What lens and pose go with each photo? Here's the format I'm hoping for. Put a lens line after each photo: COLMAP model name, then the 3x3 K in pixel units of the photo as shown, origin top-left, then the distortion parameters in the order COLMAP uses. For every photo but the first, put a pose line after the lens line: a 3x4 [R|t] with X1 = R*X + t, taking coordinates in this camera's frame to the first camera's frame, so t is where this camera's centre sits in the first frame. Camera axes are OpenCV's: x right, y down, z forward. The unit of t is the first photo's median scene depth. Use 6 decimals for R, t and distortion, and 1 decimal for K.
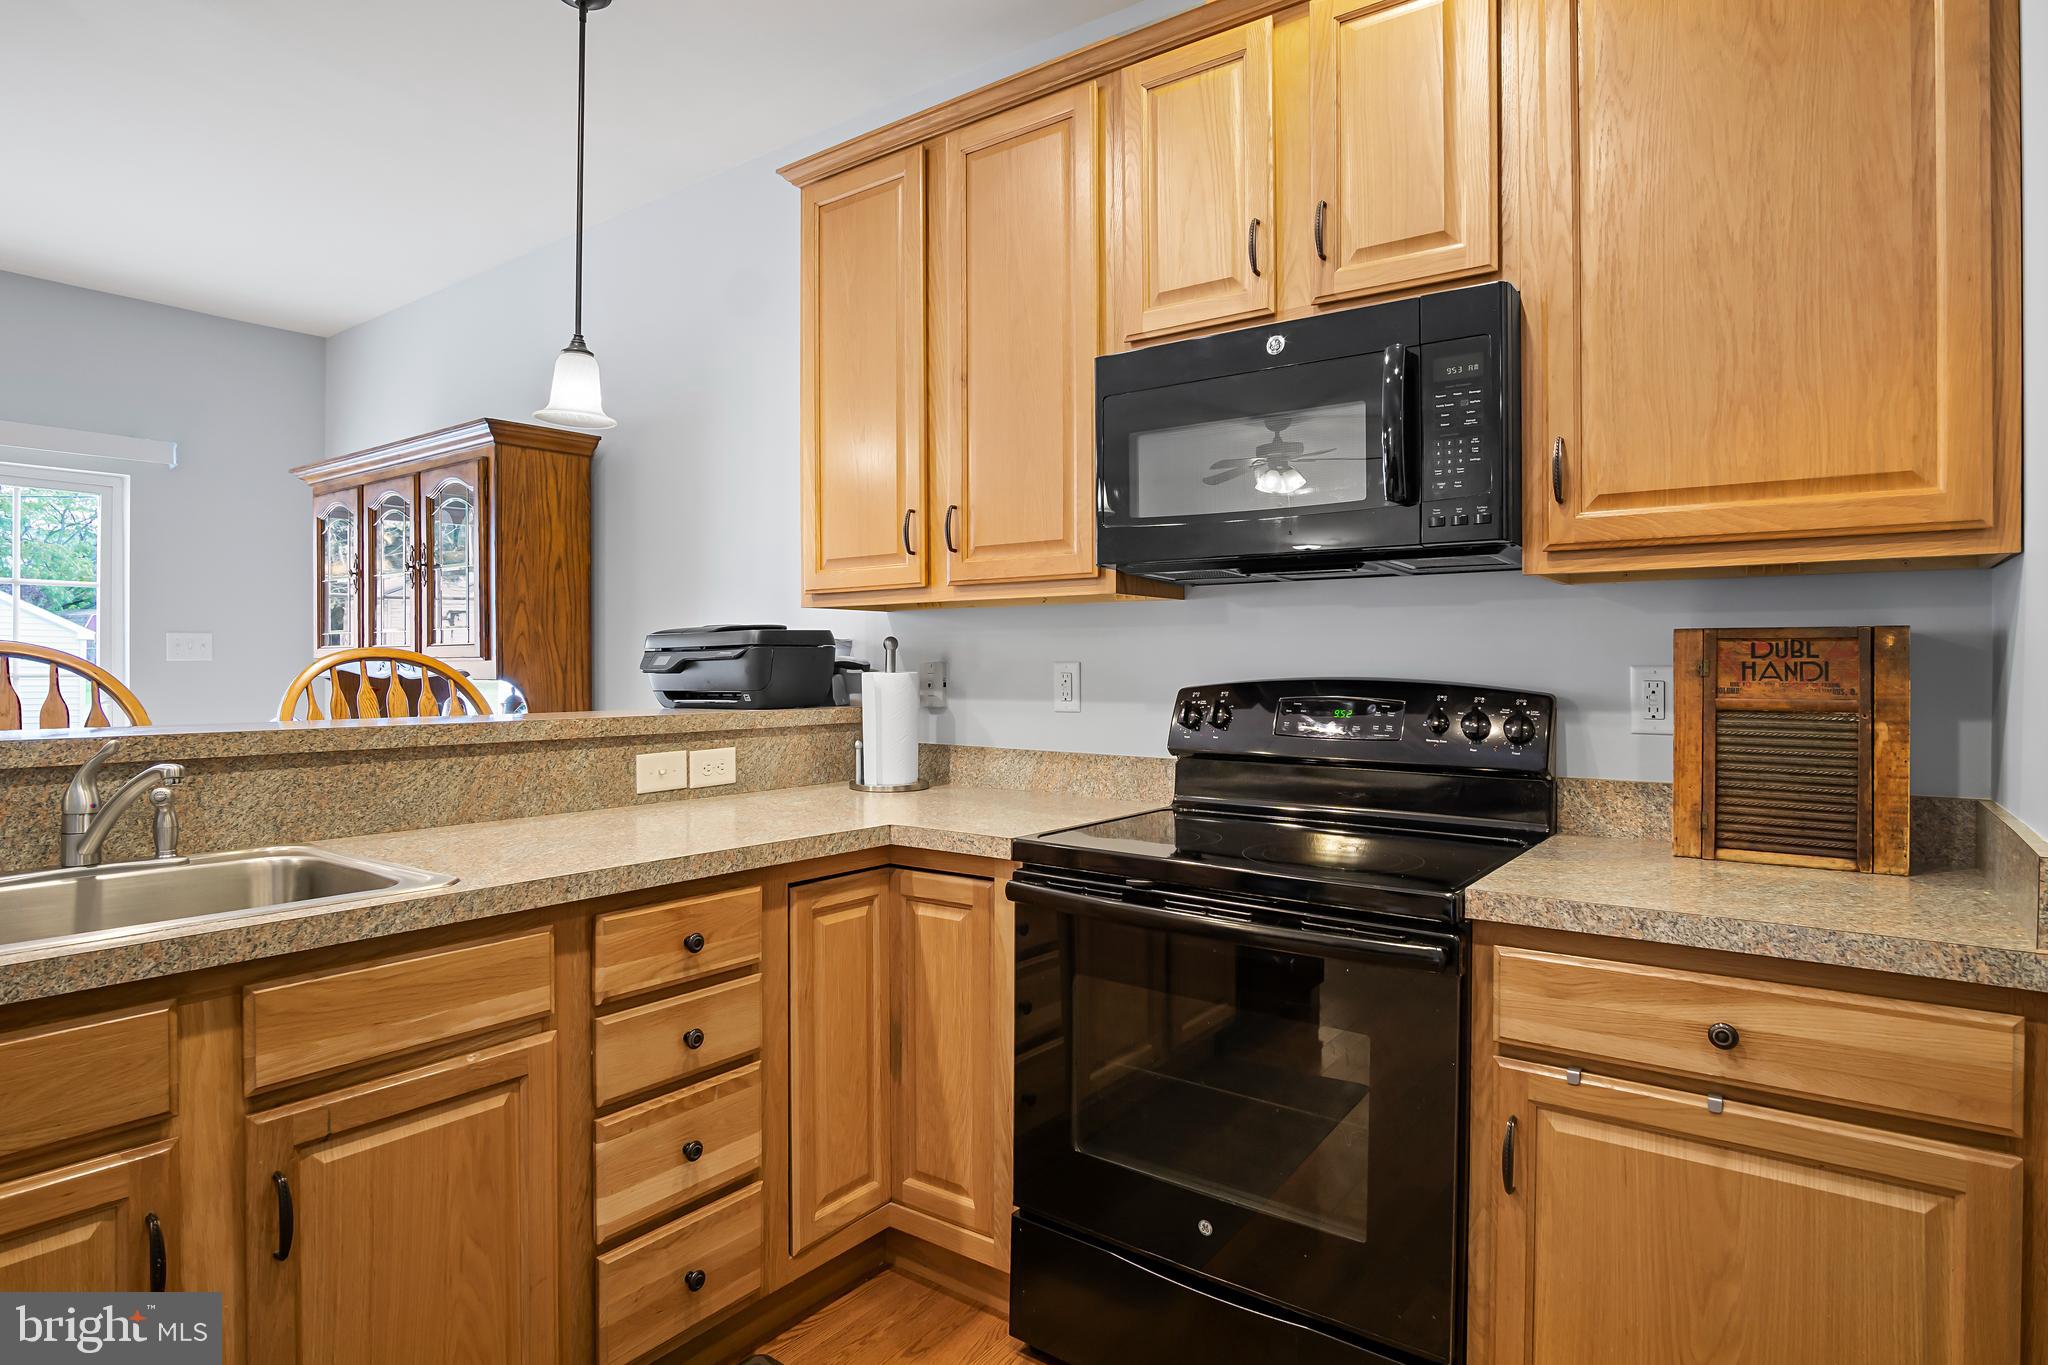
lens RADIAL K [[1101.8, 0, 1008.3], [0, 1101.8, 668.1], [0, 0, 1]] dist [-0.027299, 0.006335]
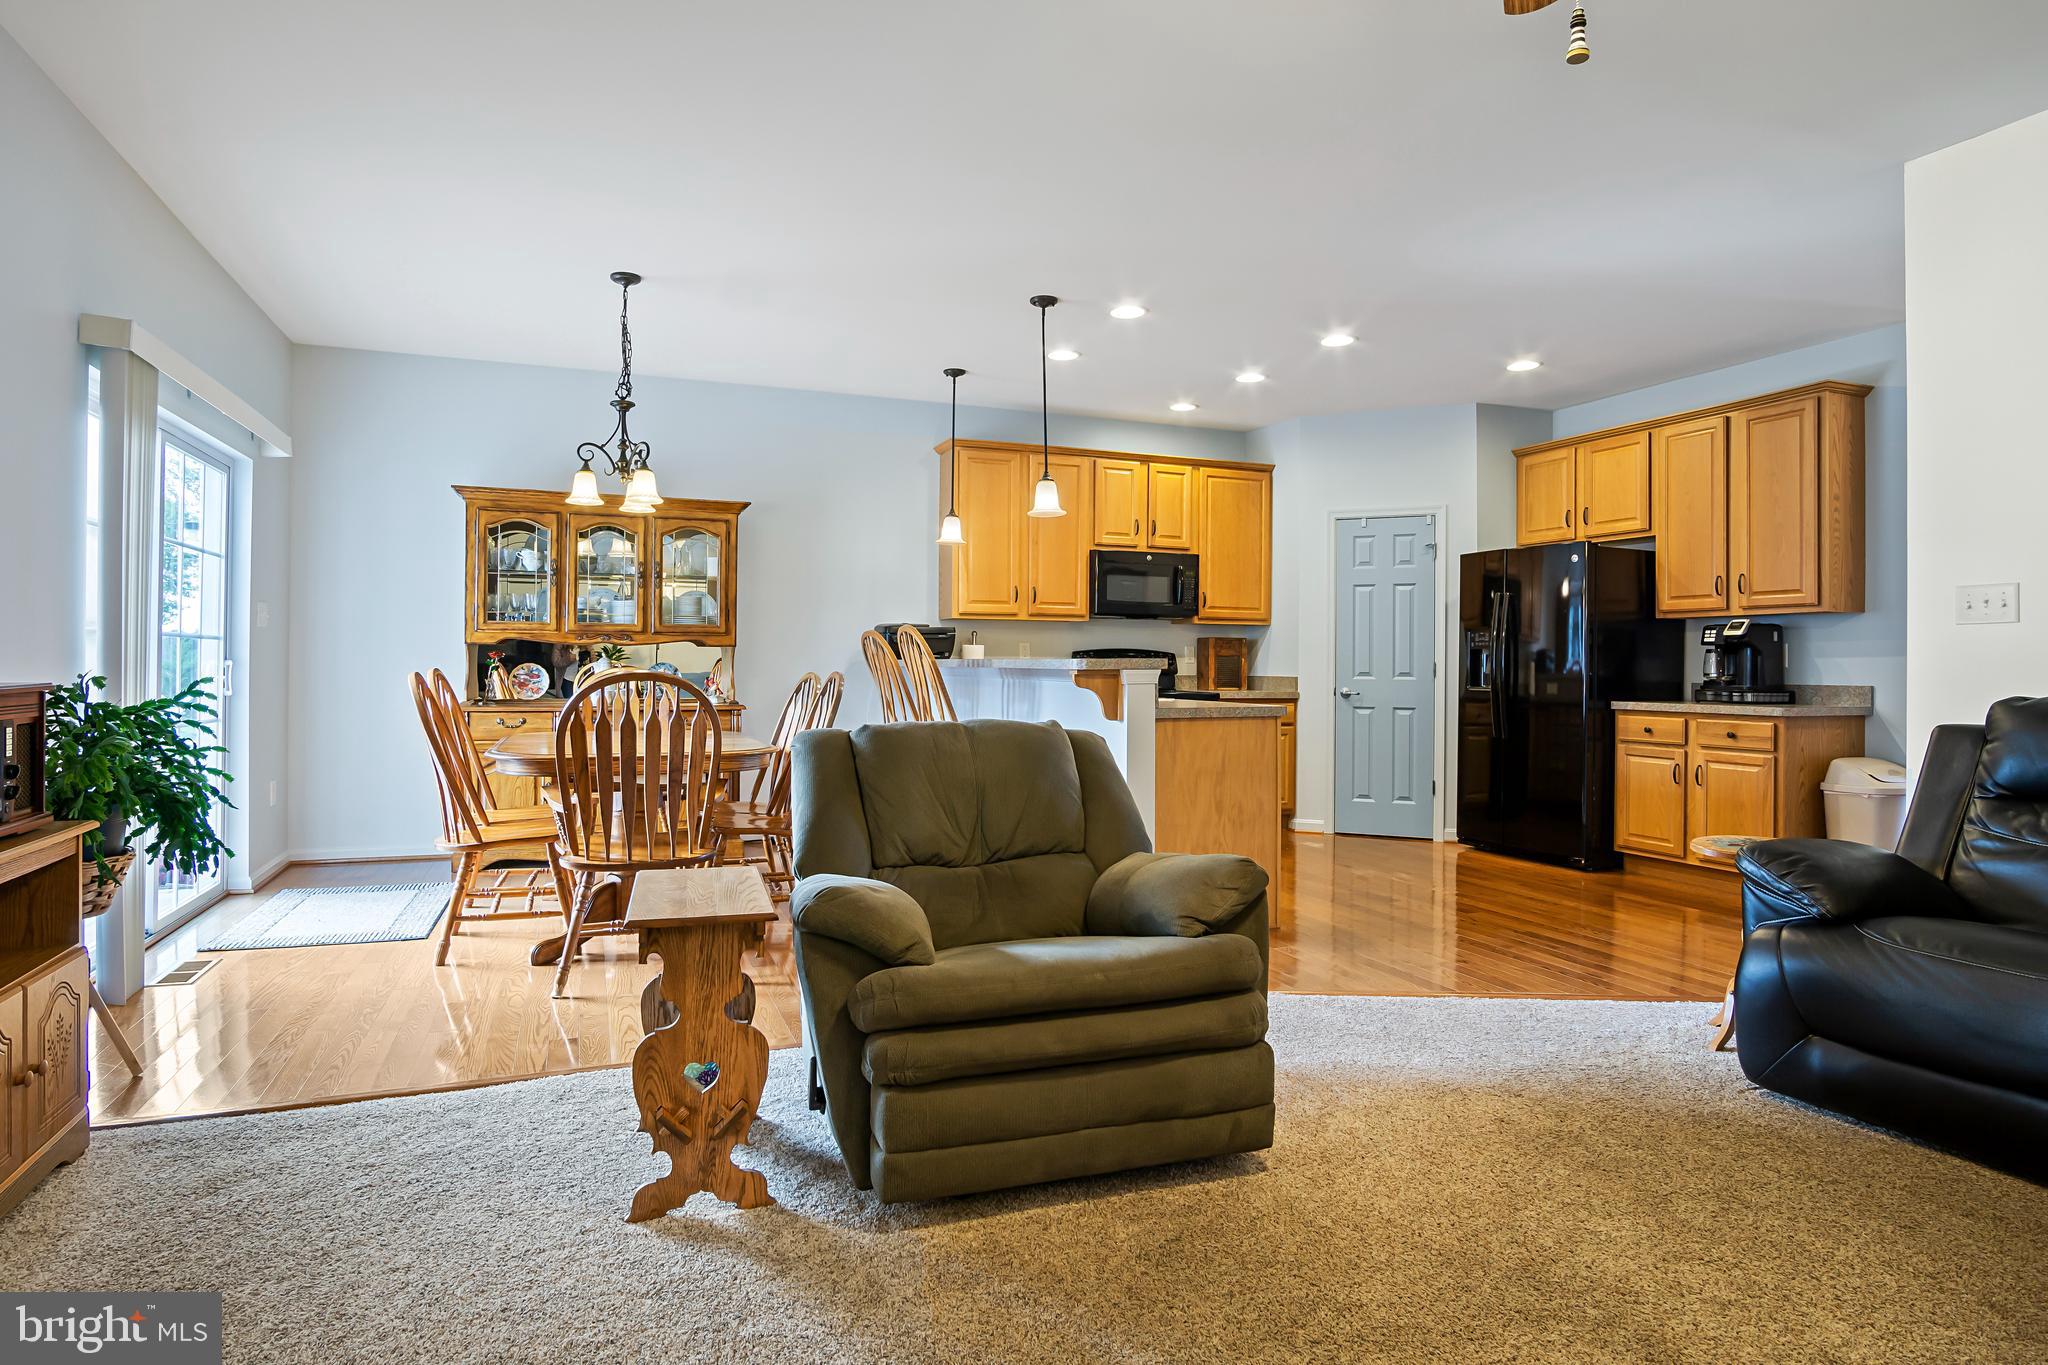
lens RADIAL K [[1101.8, 0, 1030.5], [0, 1101.8, 666.1], [0, 0, 1]] dist [-0.027299, 0.006335]
pose [[0.532663, -0.000226, 0.846327, -3.388569], [-0.003531, 0.999991, 0.002490, 0.068510], [-0.846320, -0.004315, 0.532657, -0.699273]]
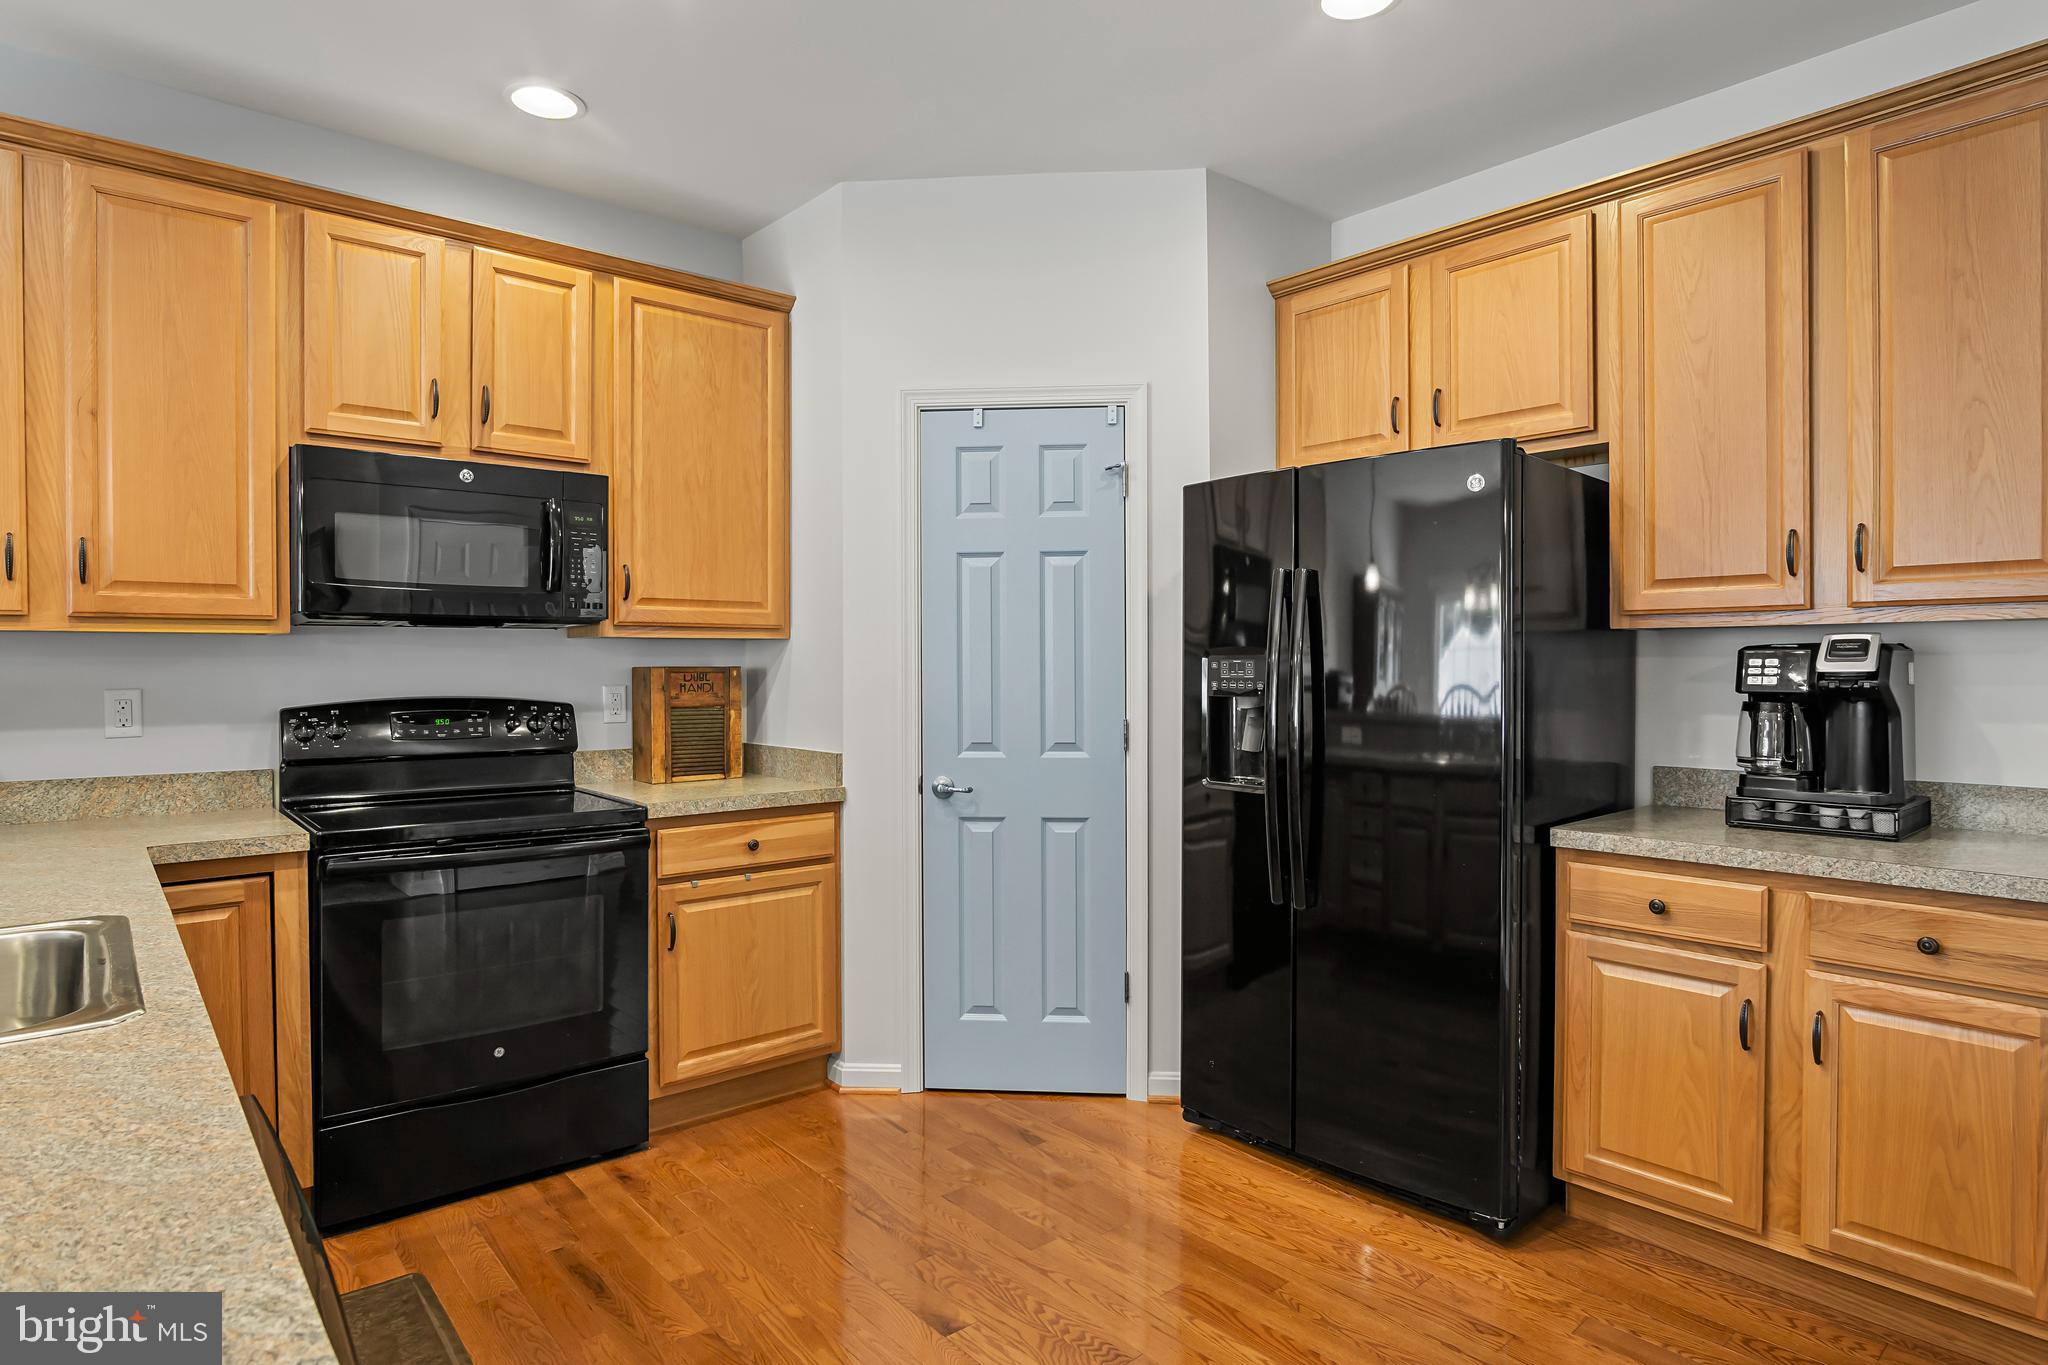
lens RADIAL K [[1101.8, 0, 1014.6], [0, 1101.8, 668.5], [0, 0, 1]] dist [-0.027299, 0.006335]
pose [[0.238149, -0.005275, 0.971214, -1.112981], [0.006042, 0.999974, 0.003949, -0.036105], [-0.971210, 0.004927, 0.238174, -0.085021]]
